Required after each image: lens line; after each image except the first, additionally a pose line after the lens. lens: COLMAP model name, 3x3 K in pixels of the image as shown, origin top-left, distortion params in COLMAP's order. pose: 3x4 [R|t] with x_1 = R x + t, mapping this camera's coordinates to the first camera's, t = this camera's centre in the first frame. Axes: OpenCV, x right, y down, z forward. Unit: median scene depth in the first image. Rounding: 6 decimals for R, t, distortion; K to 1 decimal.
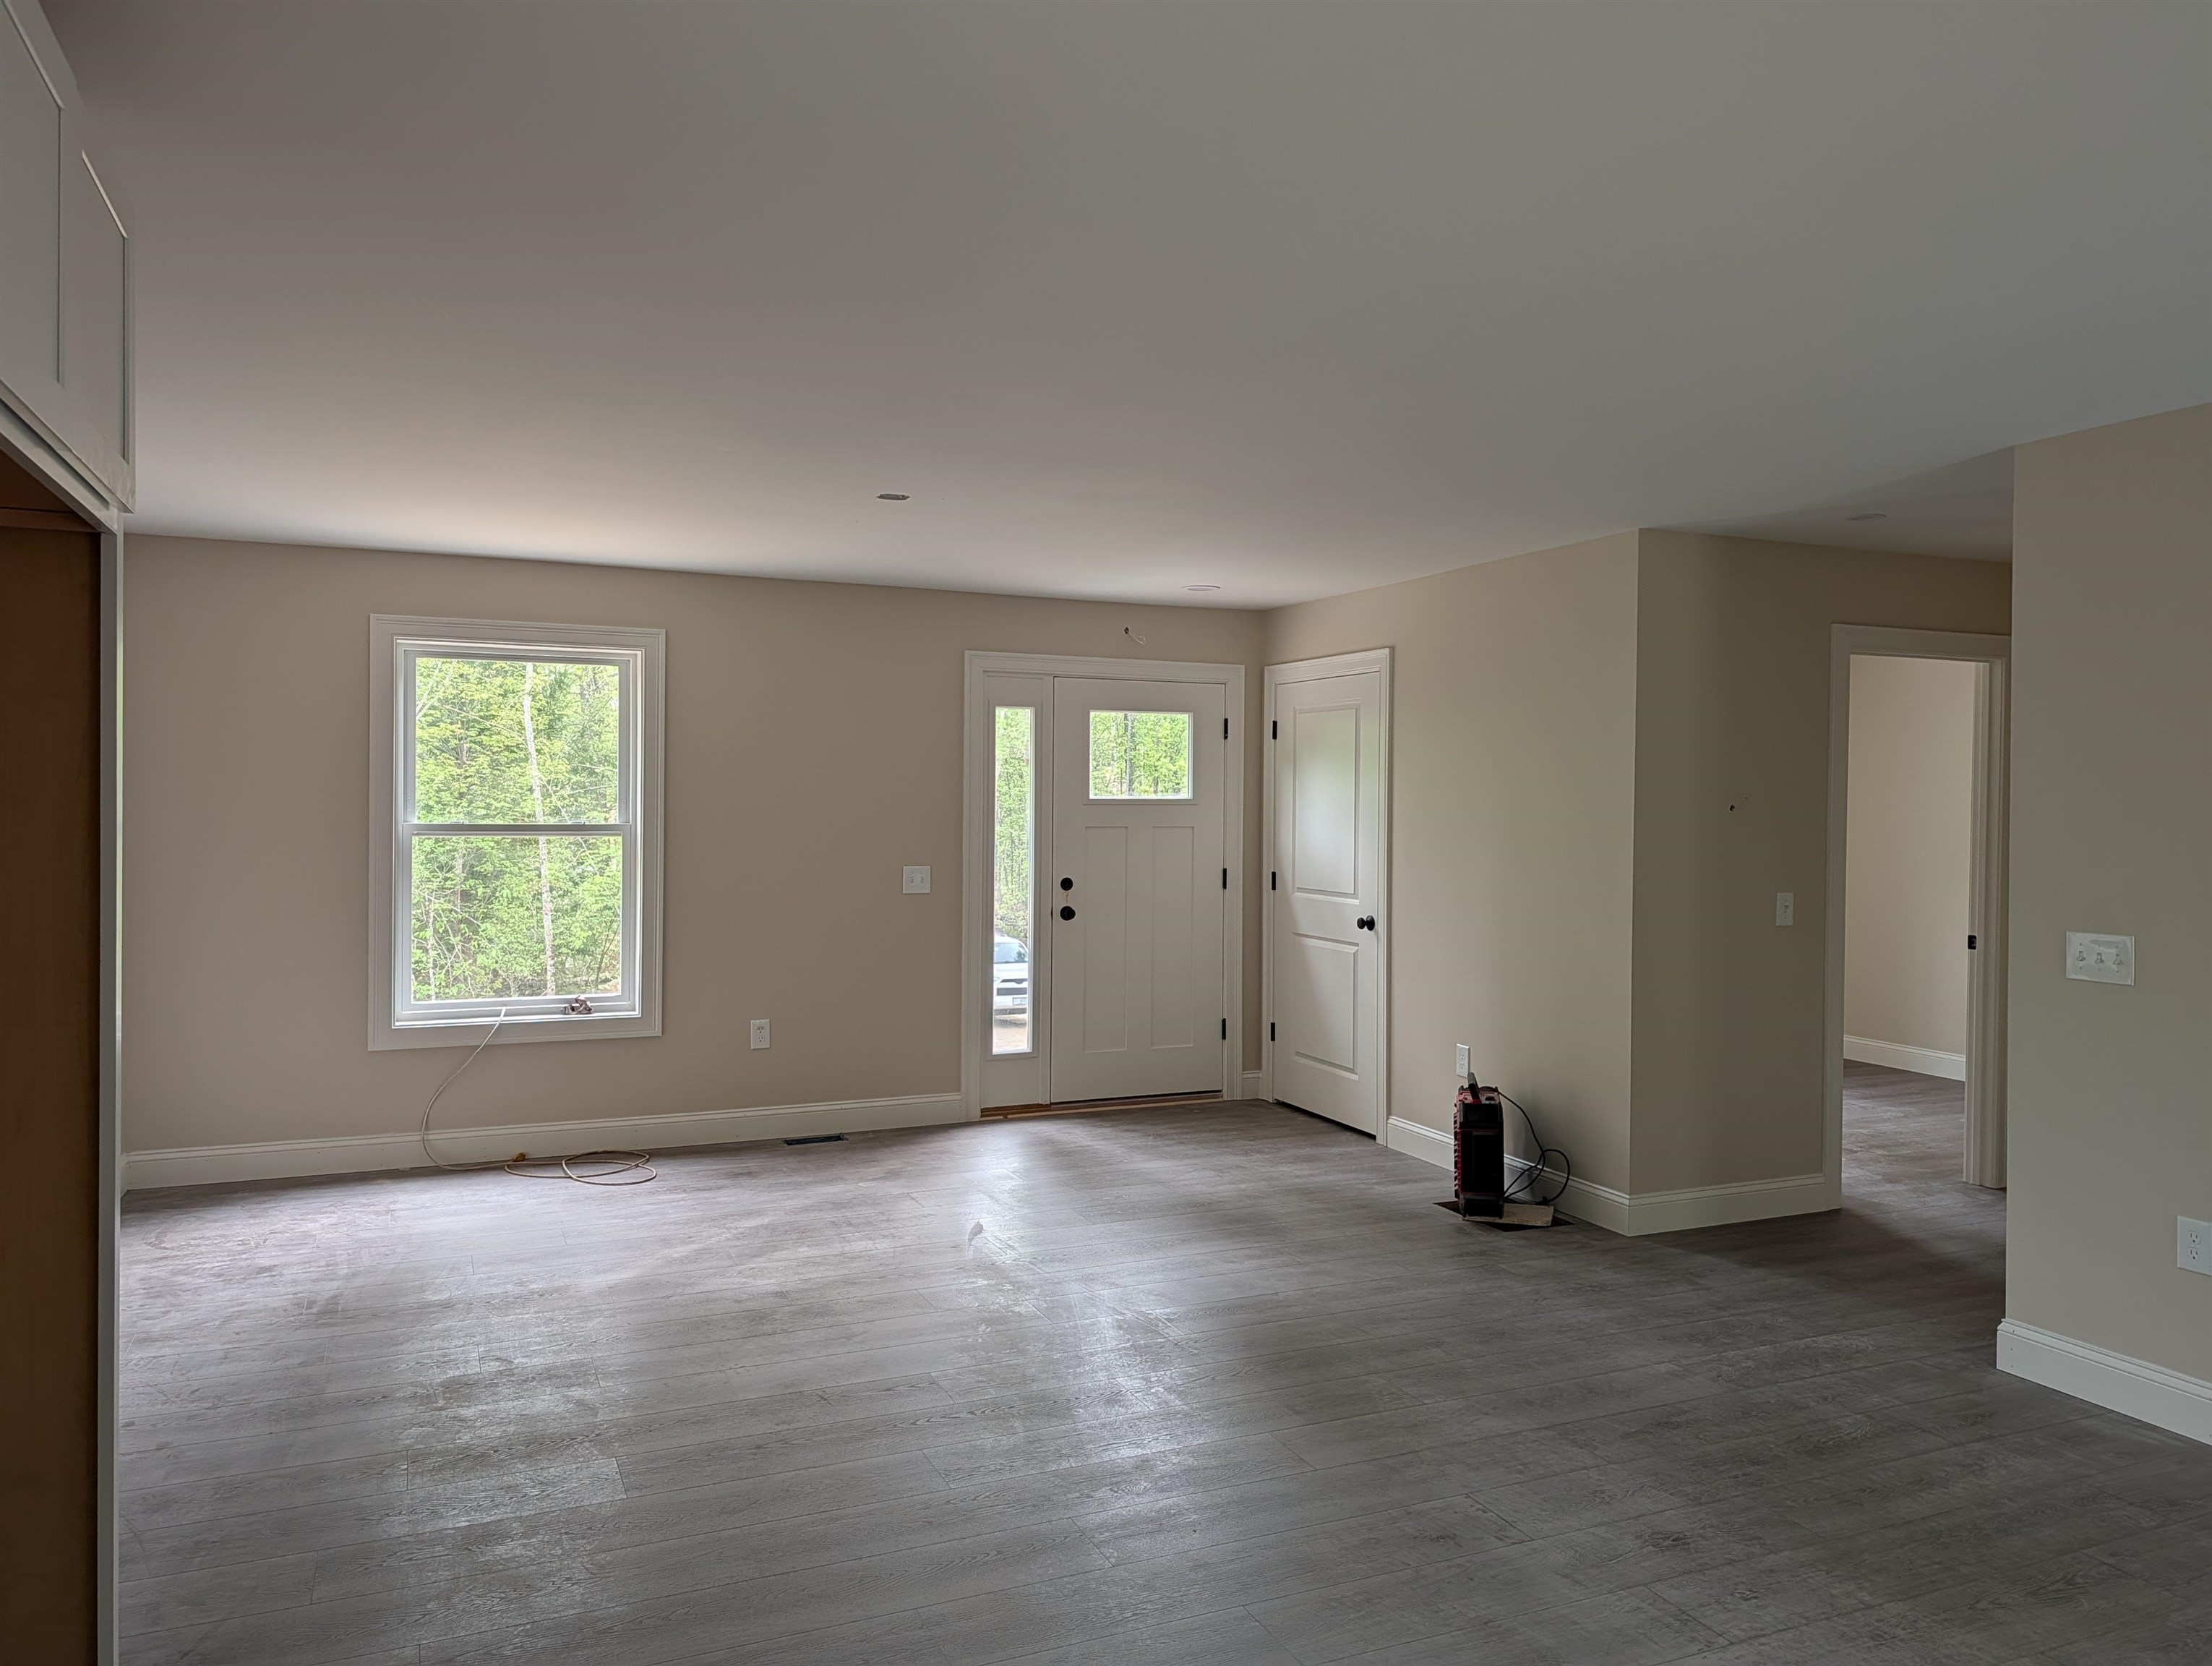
lens RADIAL K [[1578.6, 0, 1092.5], [0, 1578.6, 831.7], [0, 0, 1]] dist [0.036958, -0.032249]
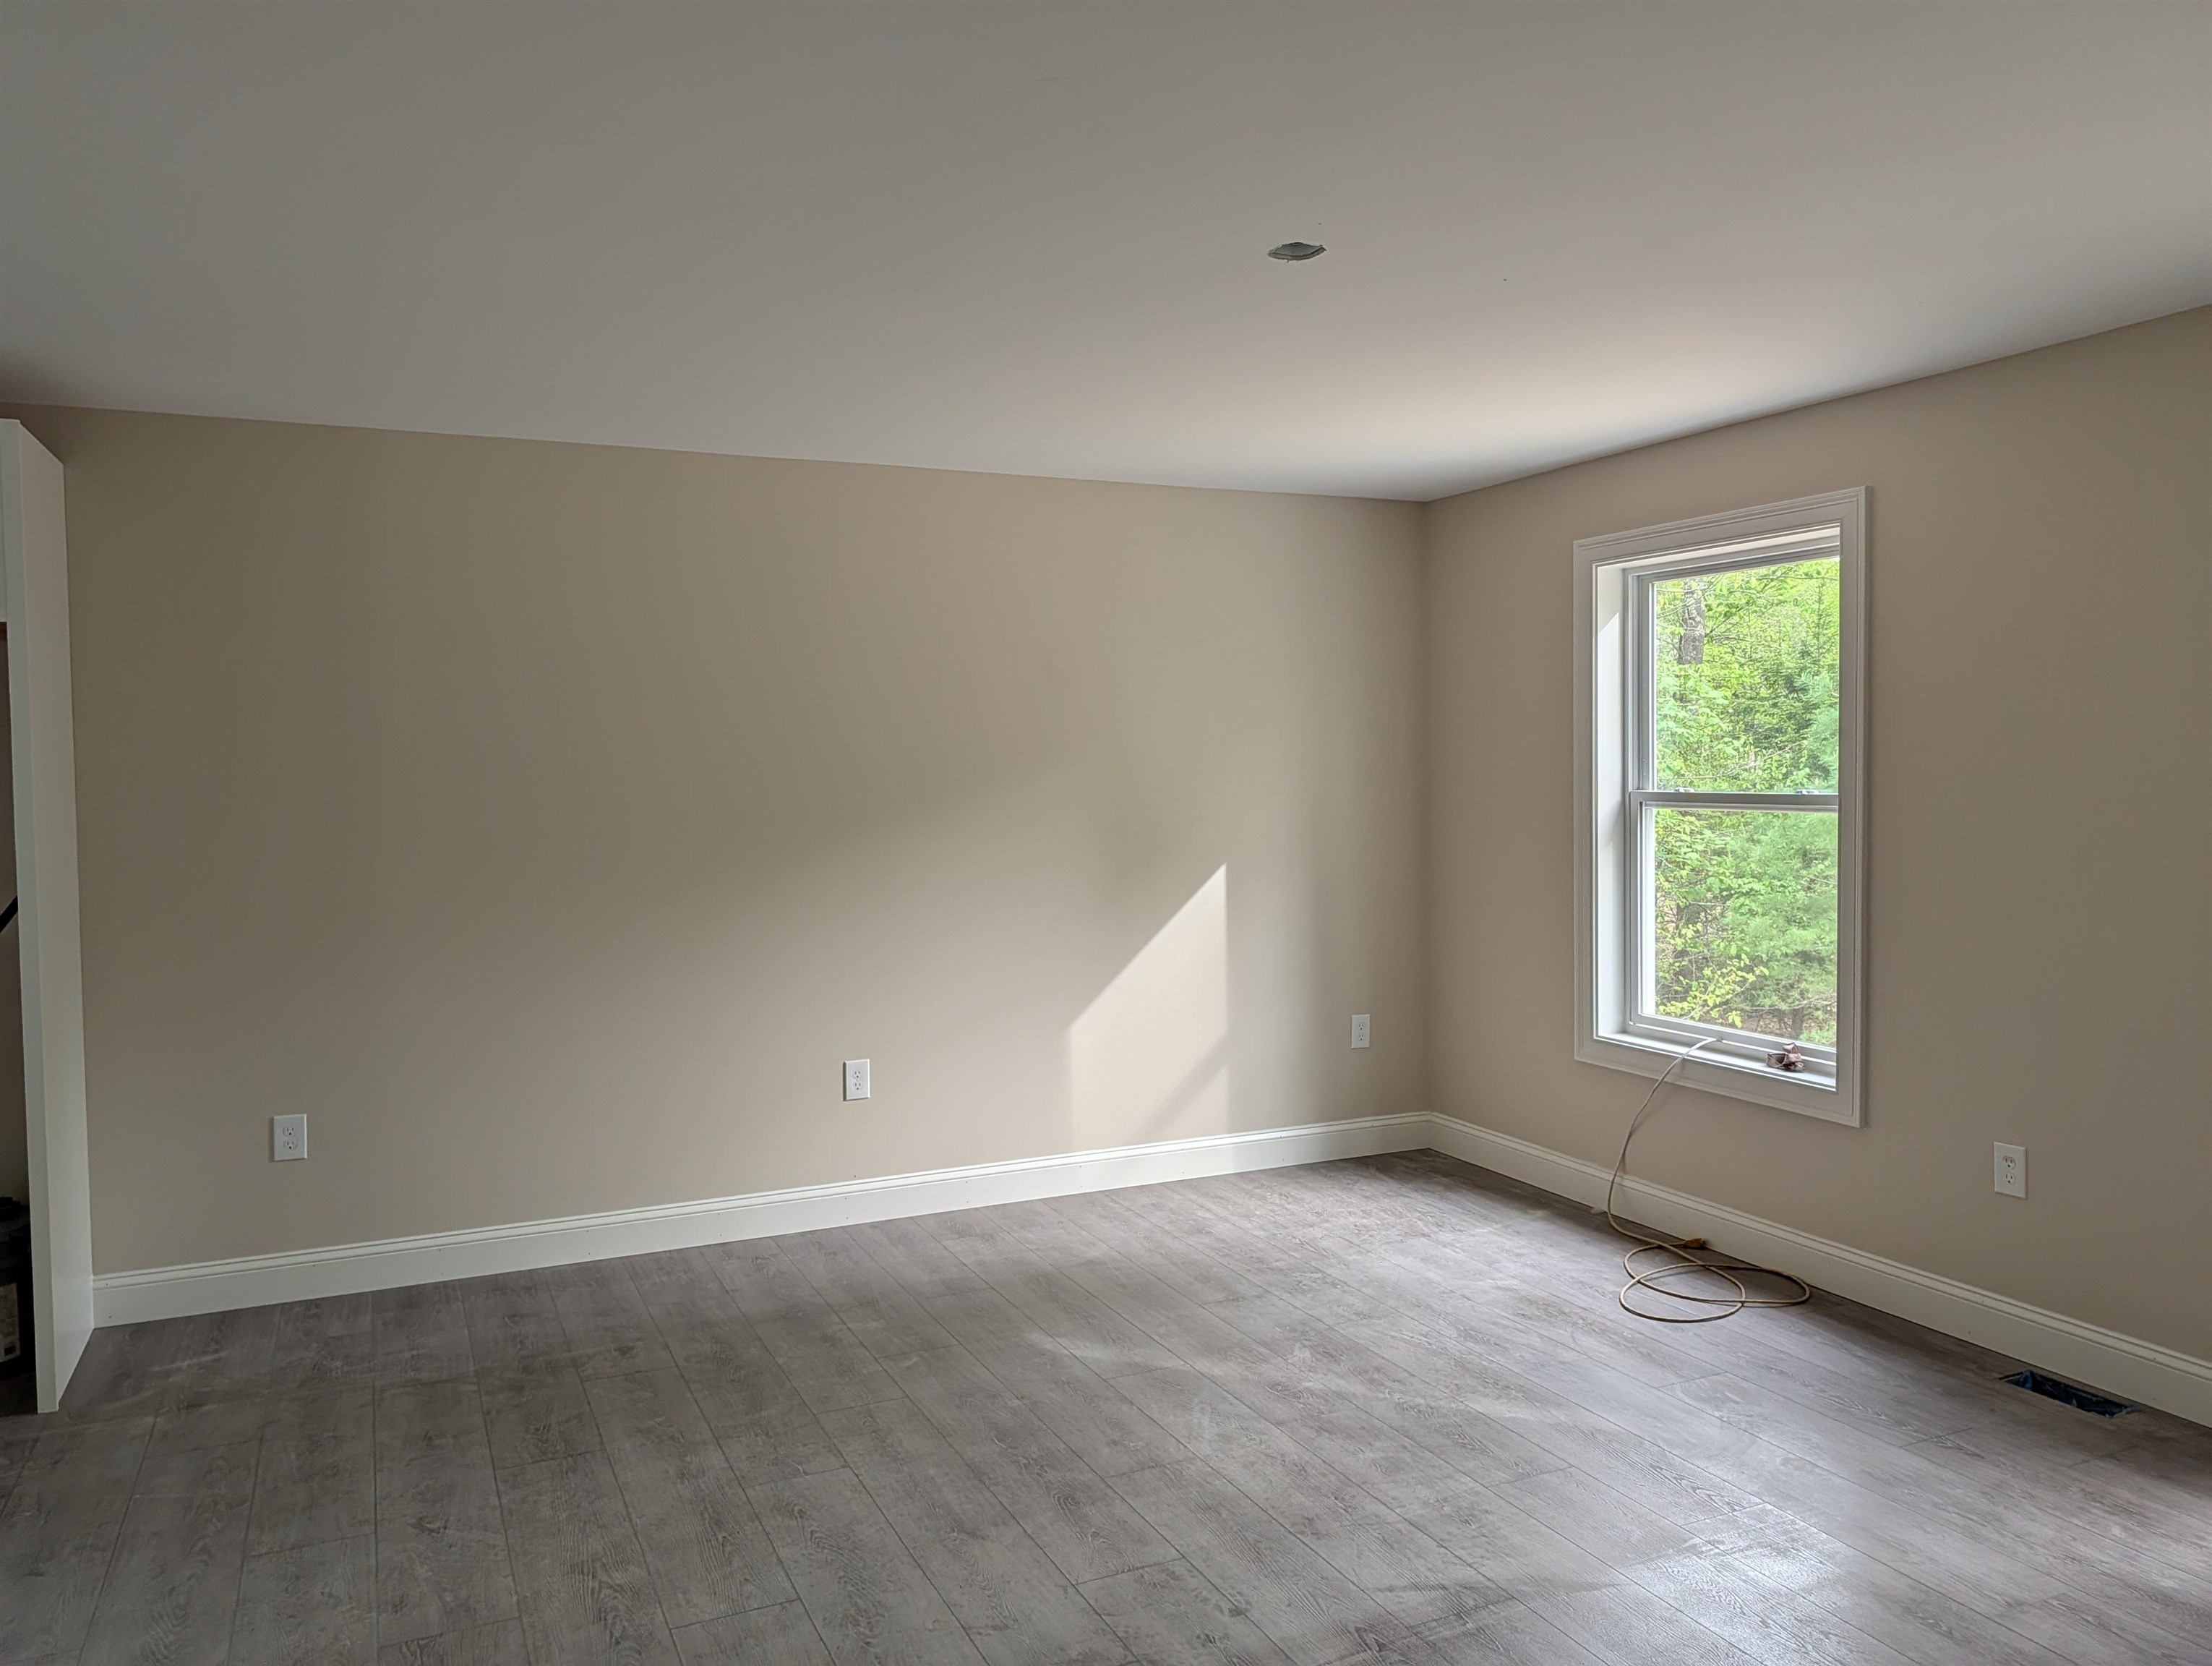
lens RADIAL K [[1578.6, 0, 1092.5], [0, 1578.6, 831.7], [0, 0, 1]] dist [0.036958, -0.032249]
pose [[0.027260, 0.036857, -0.998949, 0.441396], [-0.004684, 0.999314, 0.036743, -0.015733], [0.999617, 0.003678, 0.027414, 0.836582]]
